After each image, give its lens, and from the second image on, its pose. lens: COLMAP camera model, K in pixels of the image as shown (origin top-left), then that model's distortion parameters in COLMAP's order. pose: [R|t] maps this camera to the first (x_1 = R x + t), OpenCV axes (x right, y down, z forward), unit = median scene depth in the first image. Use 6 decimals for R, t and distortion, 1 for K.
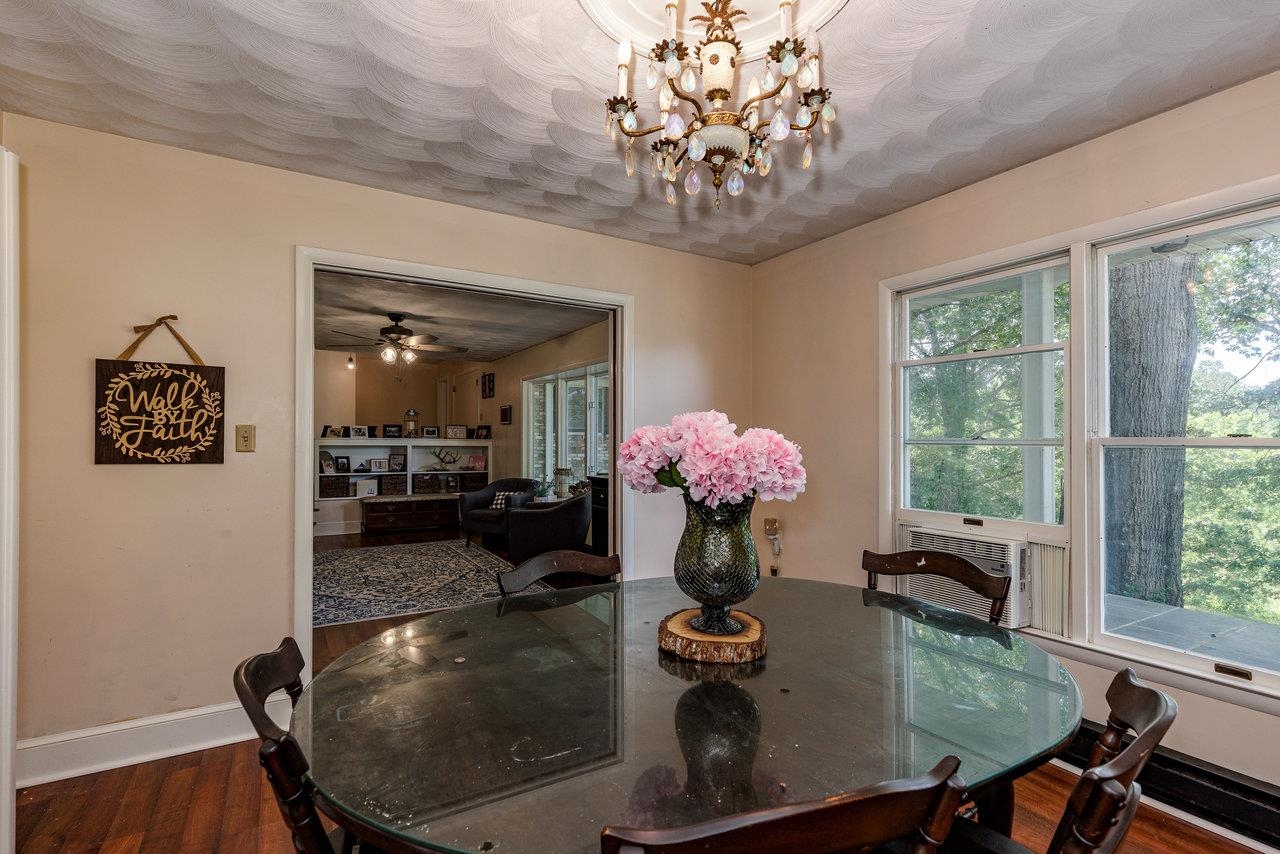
lens RADIAL K [[591.5, 0, 642.3], [0, 591.5, 435.6], [0, 0, 1]] dist [0.010165, 0.000337]
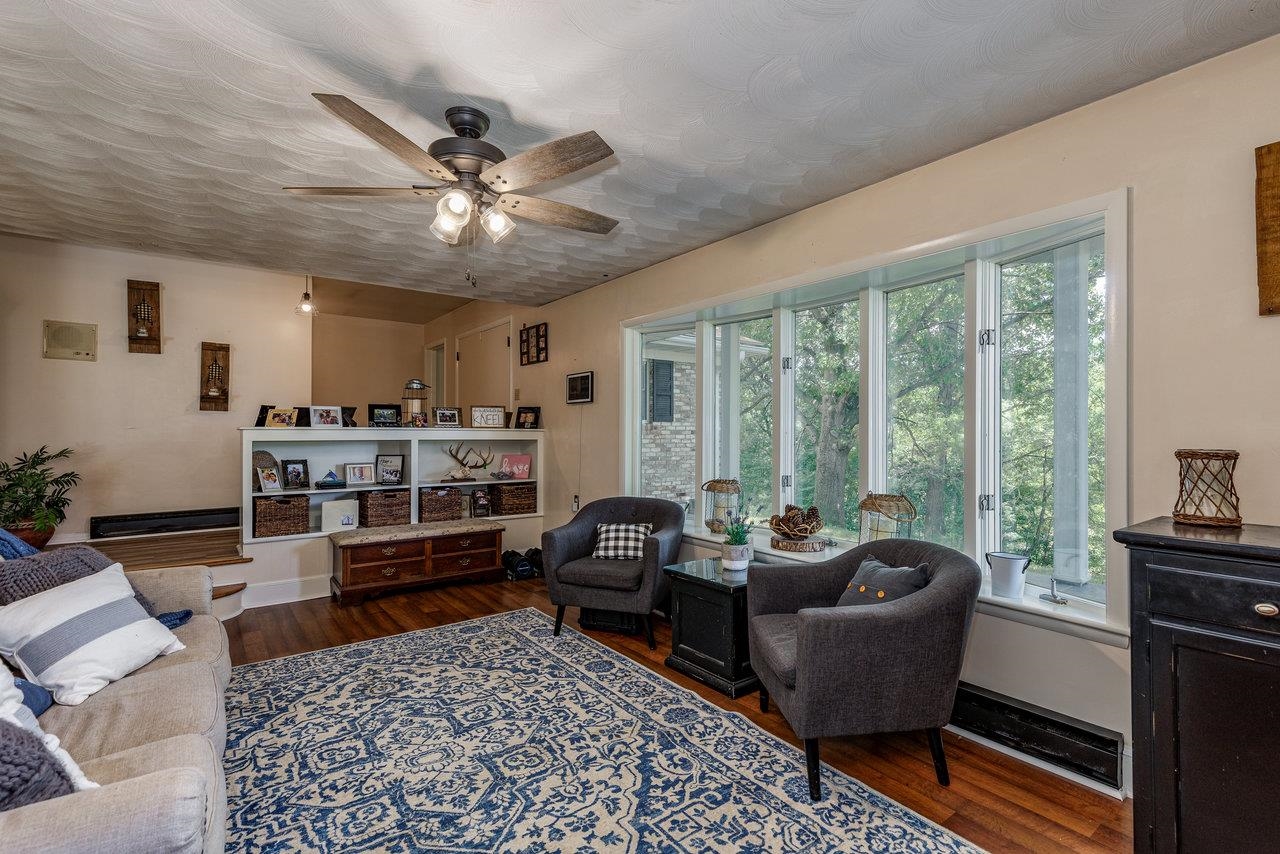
lens RADIAL K [[591.5, 0, 647.3], [0, 591.5, 422.6], [0, 0, 1]] dist [0.010165, 0.000337]
pose [[0.994773, -0.004457, 0.102010, -0.222965], [0.005150, 0.999965, -0.006537, 0.004689], [-0.101977, 0.007028, 0.994762, 0.391661]]
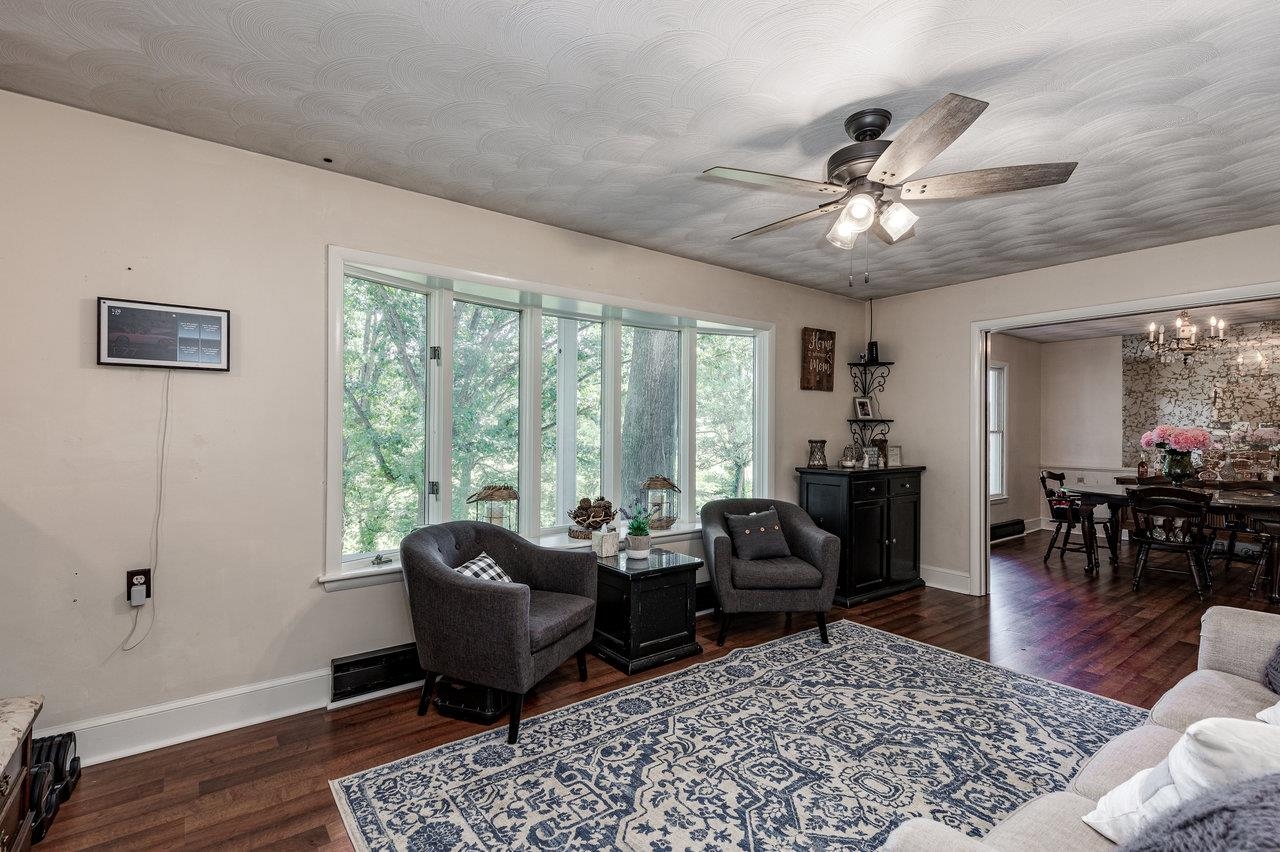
lens RADIAL K [[591.5, 0, 640.3], [0, 591.5, 426.5], [0, 0, 1]] dist [0.010165, 0.000337]
pose [[-0.102307, -0.001236, 0.994752, -0.511844], [-0.014729, 0.999891, -0.000272, 0.004310], [-0.994644, -0.014679, -0.102314, 0.769360]]
